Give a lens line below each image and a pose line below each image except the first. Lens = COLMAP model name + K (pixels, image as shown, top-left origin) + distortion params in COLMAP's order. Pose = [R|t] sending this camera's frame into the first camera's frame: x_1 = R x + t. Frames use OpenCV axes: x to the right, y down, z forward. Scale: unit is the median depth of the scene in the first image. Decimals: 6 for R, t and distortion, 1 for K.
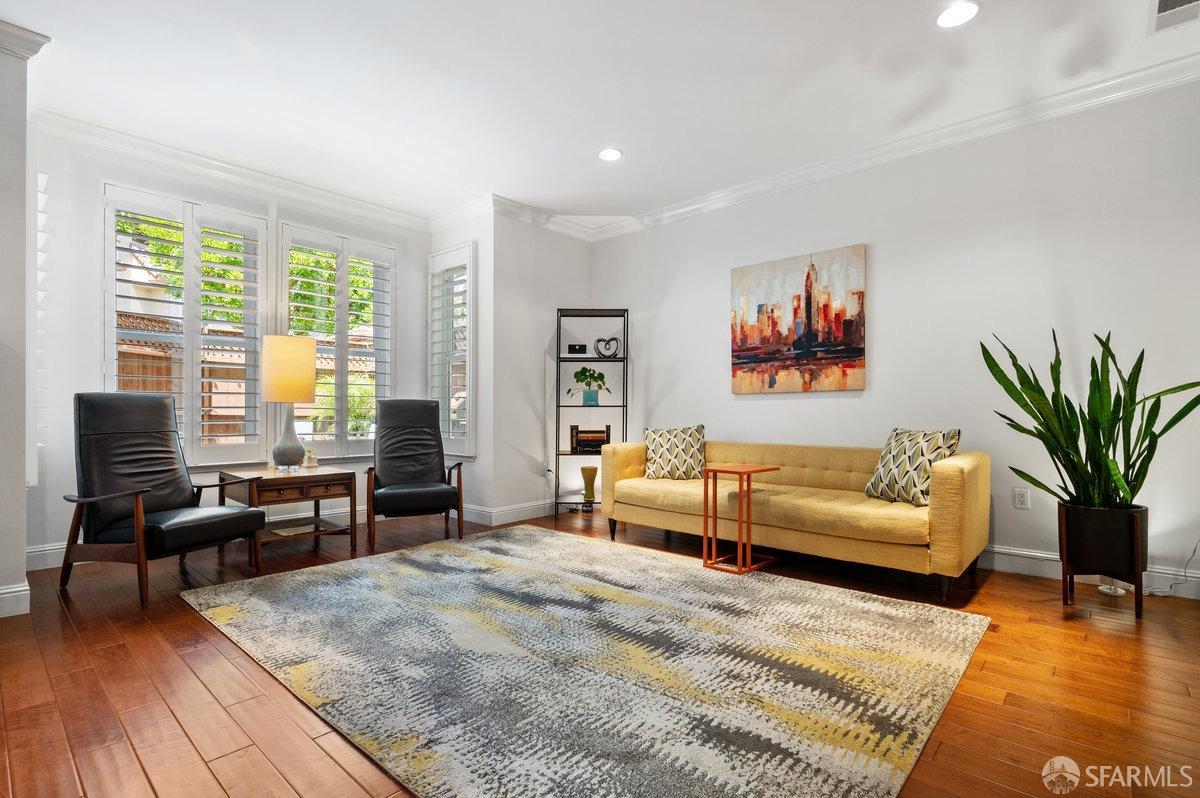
lens RADIAL K [[554.8, 0, 592.6], [0, 554.8, 413.6], [0, 0, 1]] dist [0.000959, 0.001198]
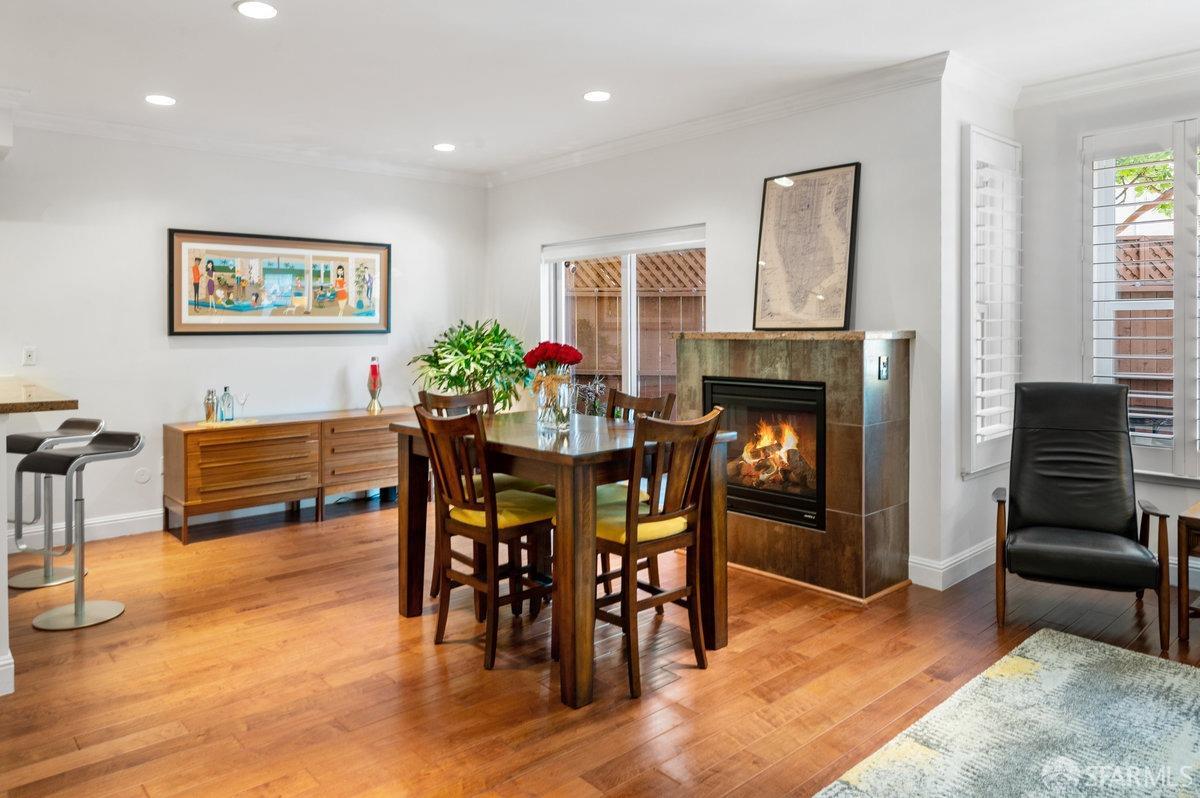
lens RADIAL K [[795.5, 0, 606.1], [0, 795.5, 322.2], [0, 0, 1]] dist [-0.015173, 0.007624]
pose [[-0.093542, -0.007581, -0.995586, 0.401913], [0.000075, 0.999971, -0.007621, -0.104196], [0.995615, -0.000787, -0.093539, 0.346404]]
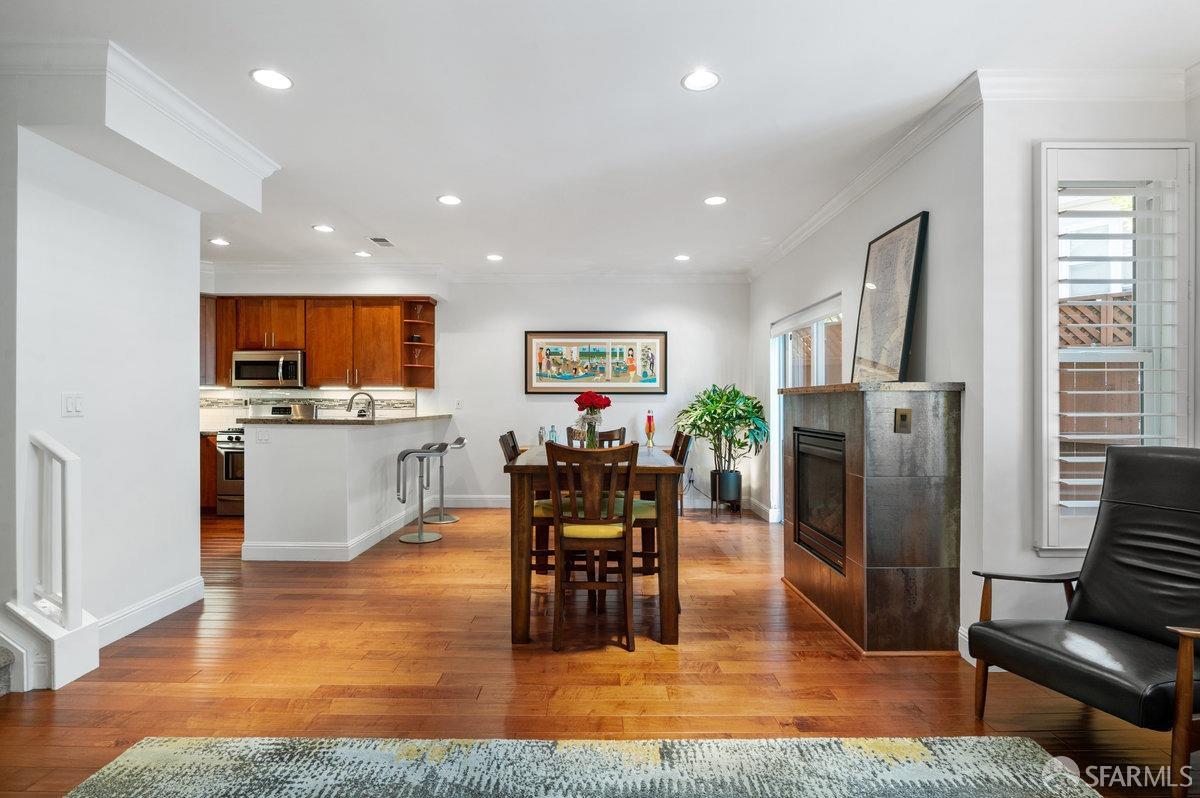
lens RADIAL K [[595.2, 0, 600.7], [0, 595.2, 400.0], [0, 0, 1]] dist [-0.004319, -0.004311]
pose [[-0.735744, -0.004655, -0.677244, 0.119358], [-0.006539, 0.999979, 0.000230, -0.075784], [0.677228, 0.004598, -0.735759, 0.912009]]
